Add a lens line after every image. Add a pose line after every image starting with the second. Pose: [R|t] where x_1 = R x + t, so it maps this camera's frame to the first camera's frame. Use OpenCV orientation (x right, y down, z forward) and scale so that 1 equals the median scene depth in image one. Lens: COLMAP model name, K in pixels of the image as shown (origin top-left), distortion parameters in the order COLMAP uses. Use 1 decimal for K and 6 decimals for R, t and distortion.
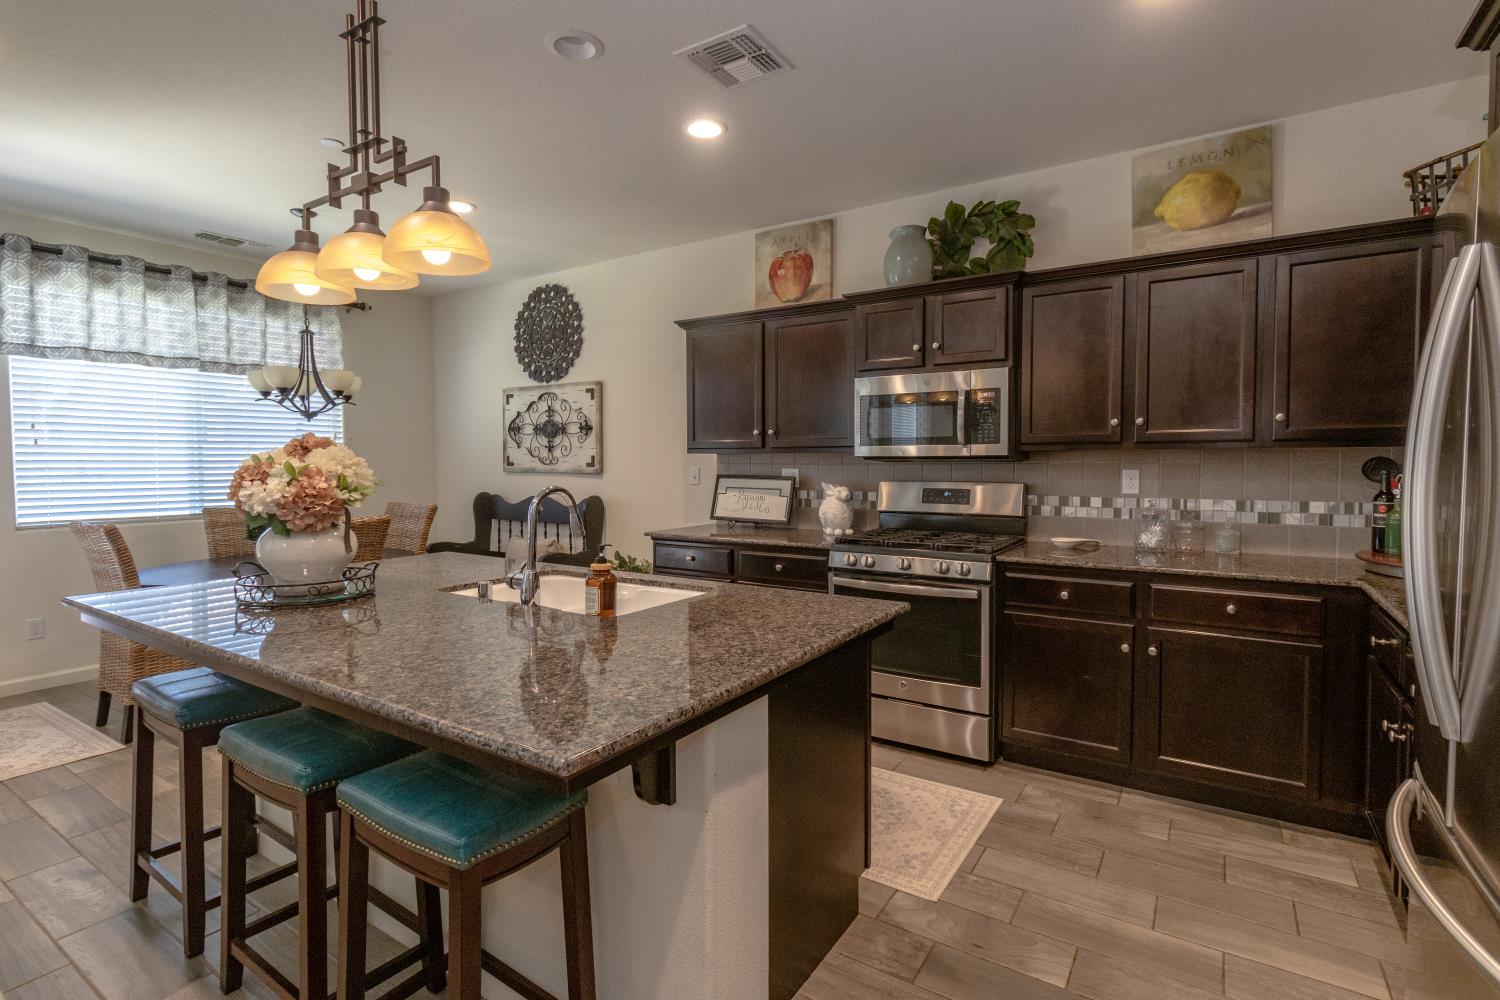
lens RADIAL K [[705.7, 0, 735.1], [0, 705.7, 488.9], [0, 0, 1]] dist [0.003170, 0.000314]
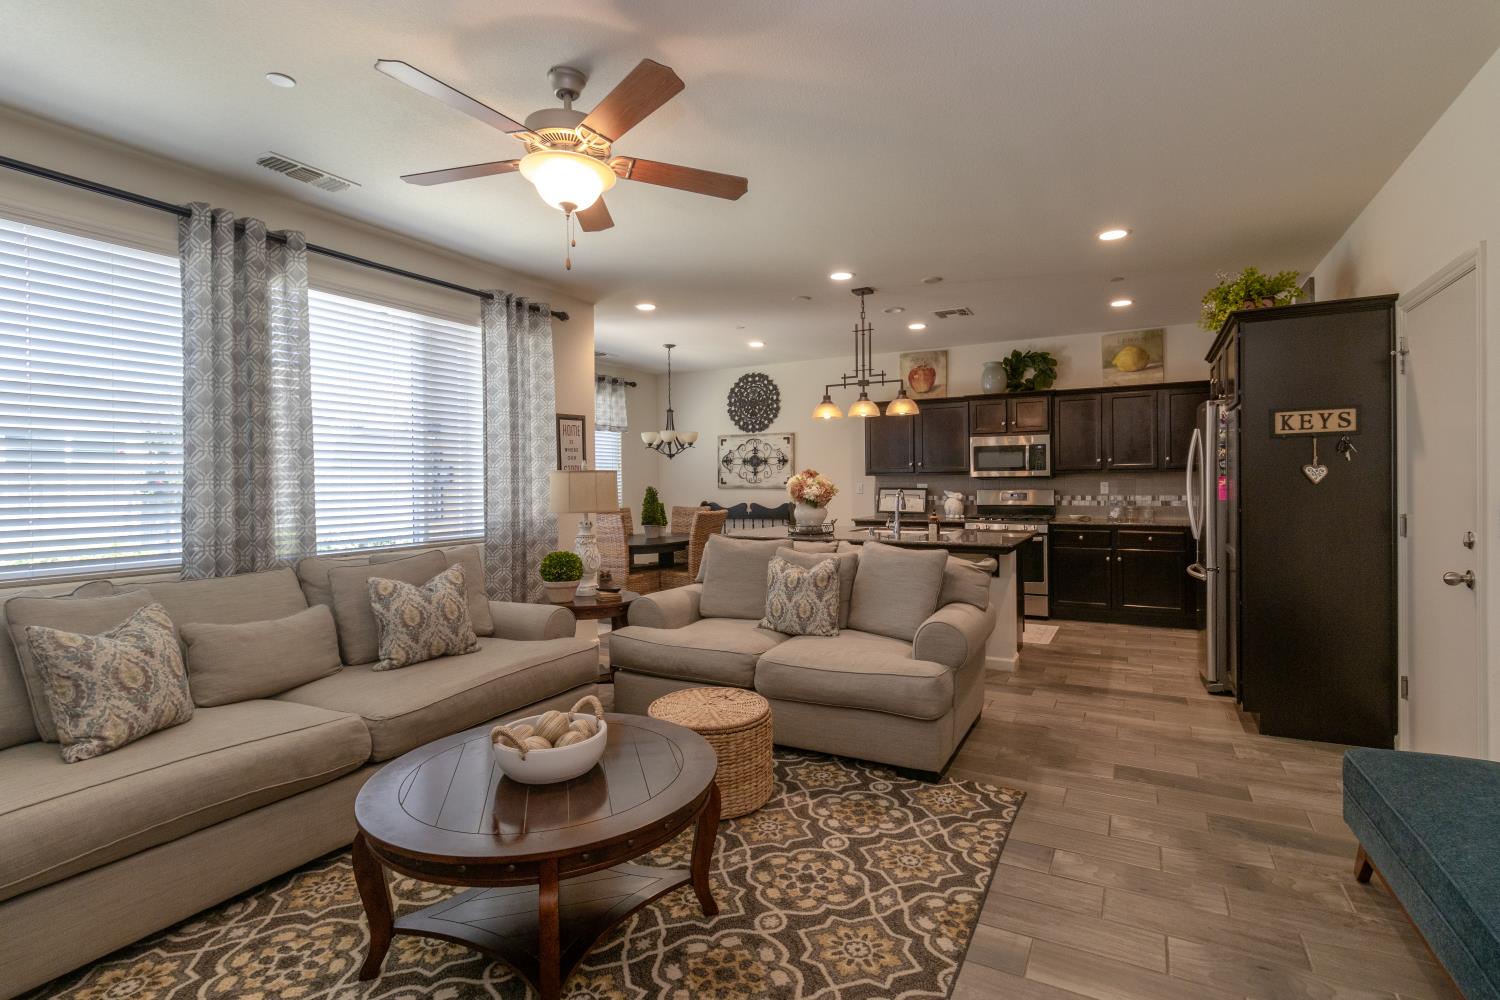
lens RADIAL K [[705.7, 0, 754.9], [0, 705.7, 491.4], [0, 0, 1]] dist [0.003170, 0.000314]
pose [[0.995196, -0.007735, 0.097600, -0.643806], [0.010376, 0.999593, -0.026576, 0.042419], [-0.097355, 0.027461, 0.994871, -0.936322]]
